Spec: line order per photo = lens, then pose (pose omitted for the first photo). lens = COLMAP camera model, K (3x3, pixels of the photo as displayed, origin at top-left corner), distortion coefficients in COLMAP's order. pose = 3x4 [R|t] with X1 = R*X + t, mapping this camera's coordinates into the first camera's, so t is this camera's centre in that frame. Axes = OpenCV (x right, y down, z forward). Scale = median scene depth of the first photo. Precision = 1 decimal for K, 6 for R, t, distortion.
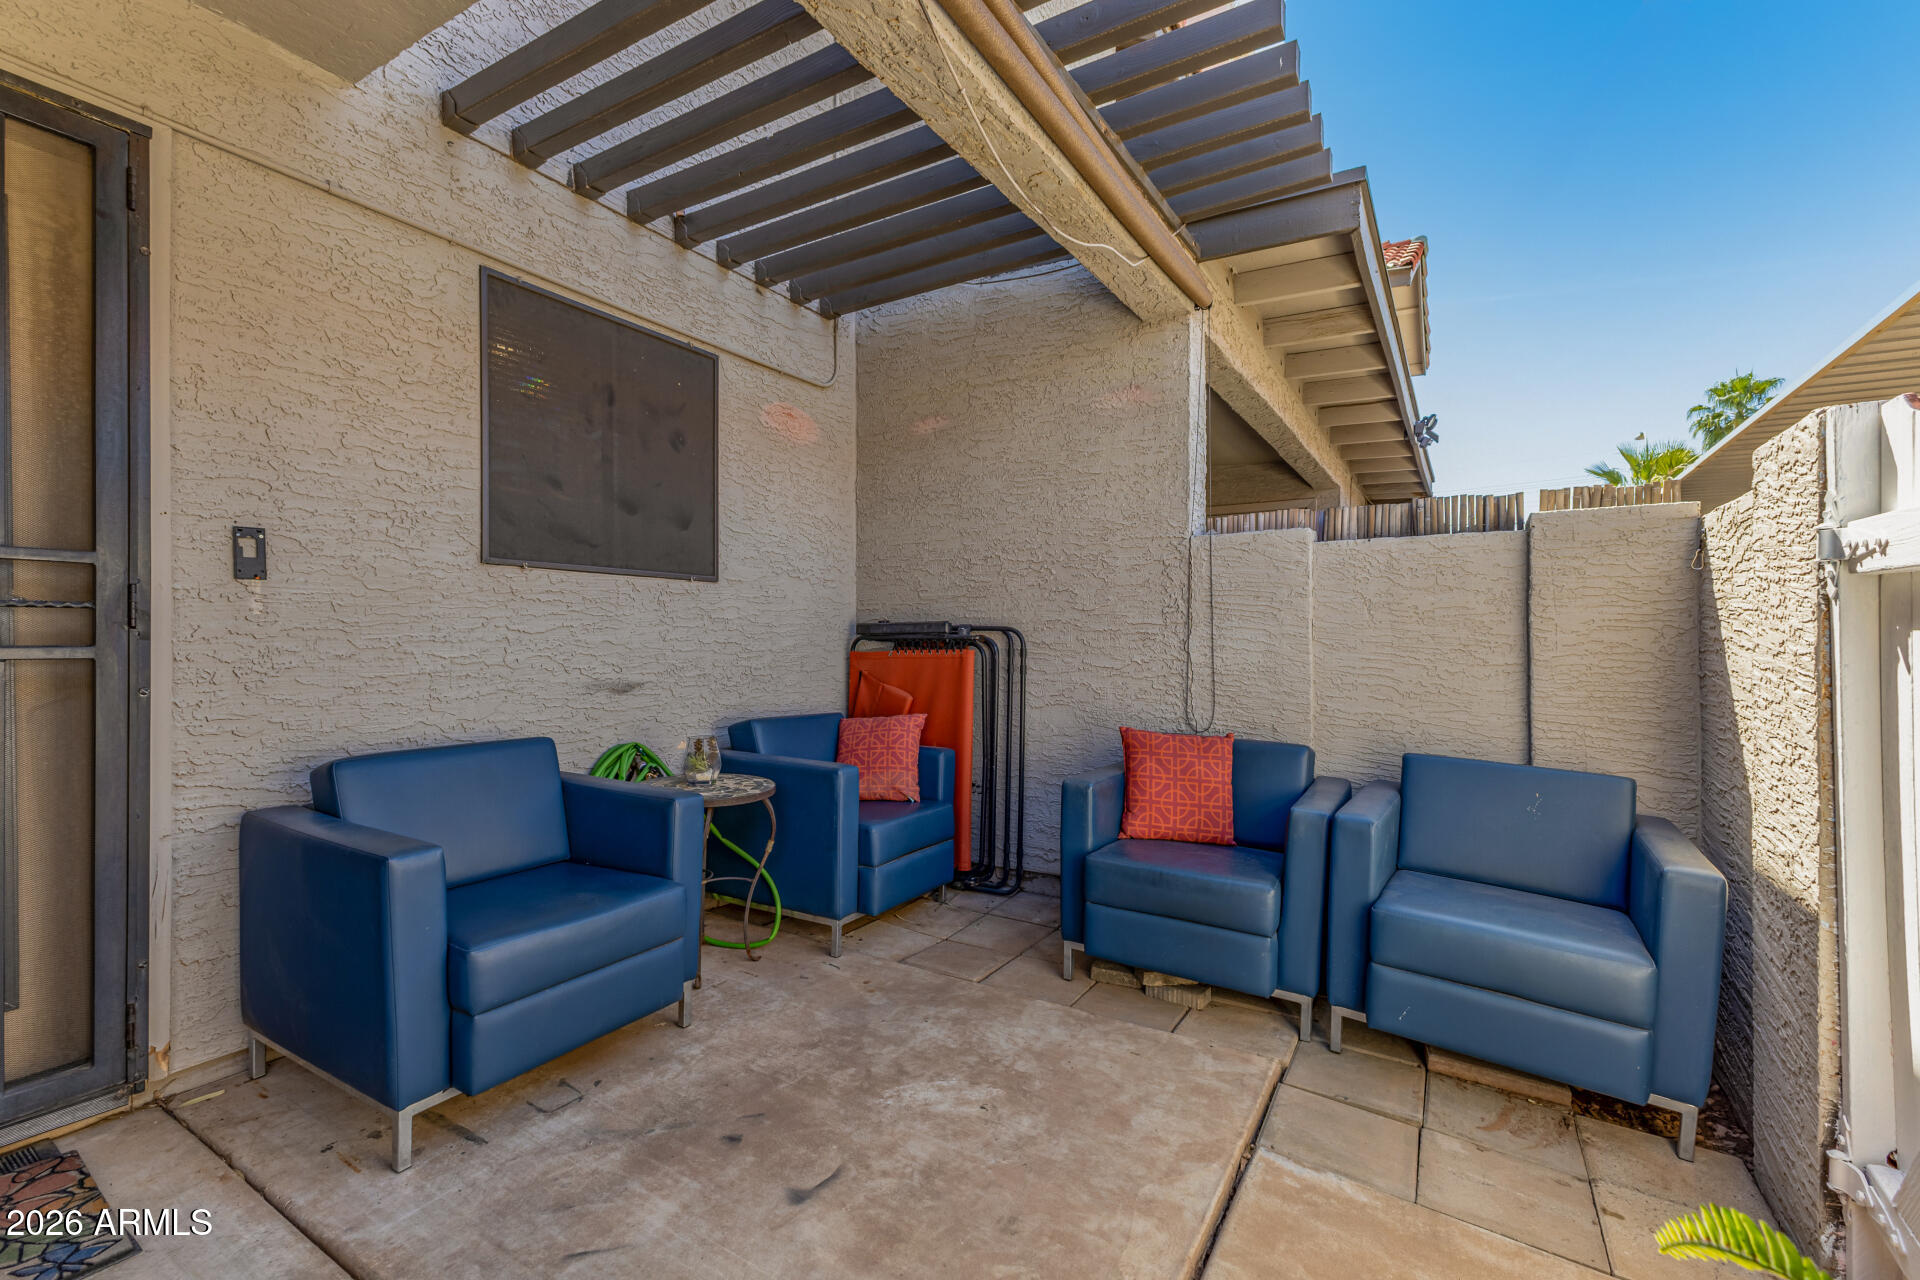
lens RADIAL K [[824.2, 0, 966.5], [0, 824.2, 643.4], [0, 0, 1]] dist [0.010770, -0.000303]
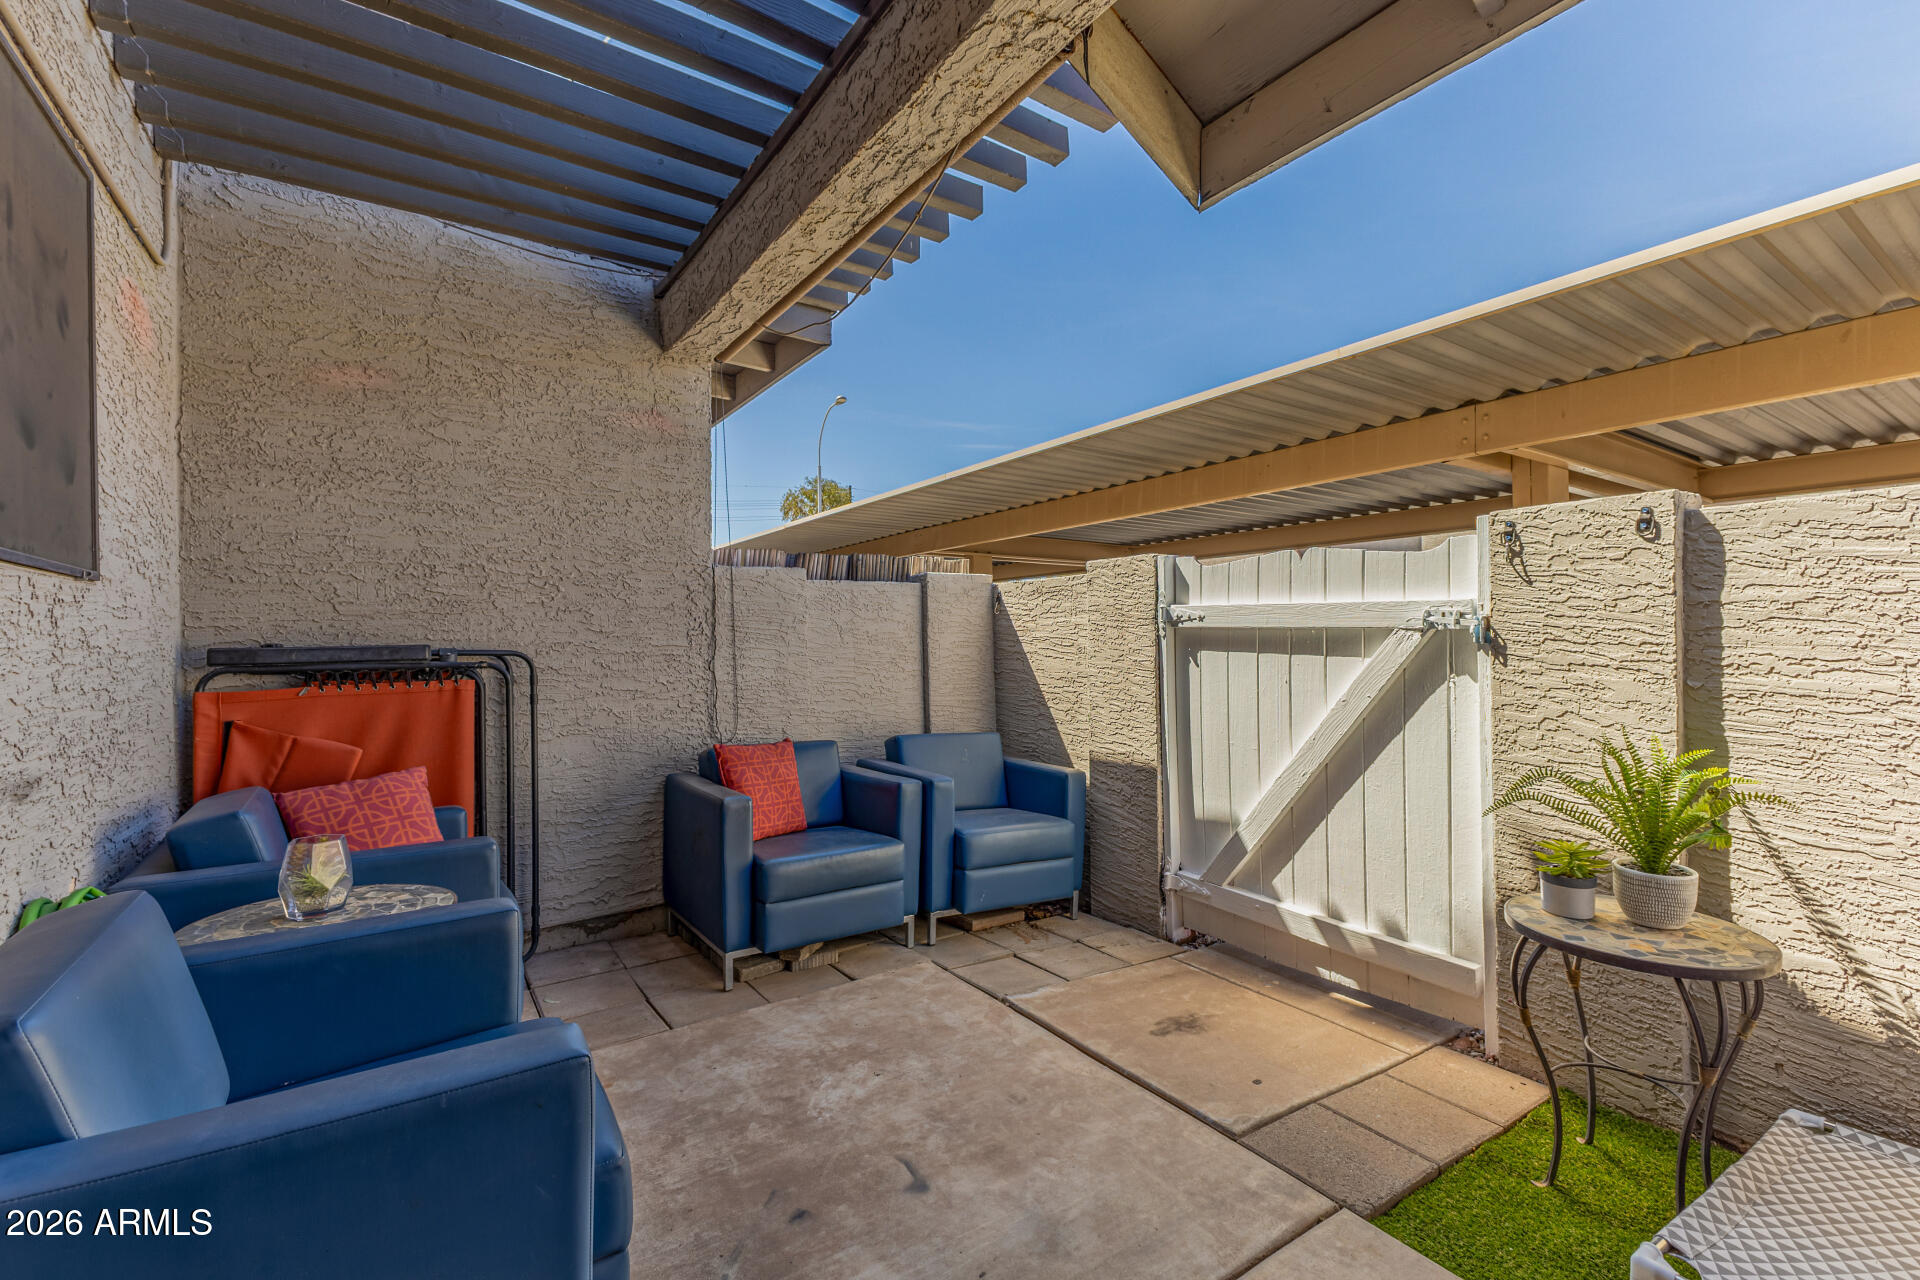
lens RADIAL K [[825.4, 0, 960.0], [0, 825.4, 640.0], [0, 0, 1]] dist [0.015645, -0.004442]
pose [[0.418866, -0.007928, 0.908014, -0.654466], [0.017649, 0.999844, 0.000588, -0.028662], [-0.907877, 0.015779, 0.418940, 0.270512]]
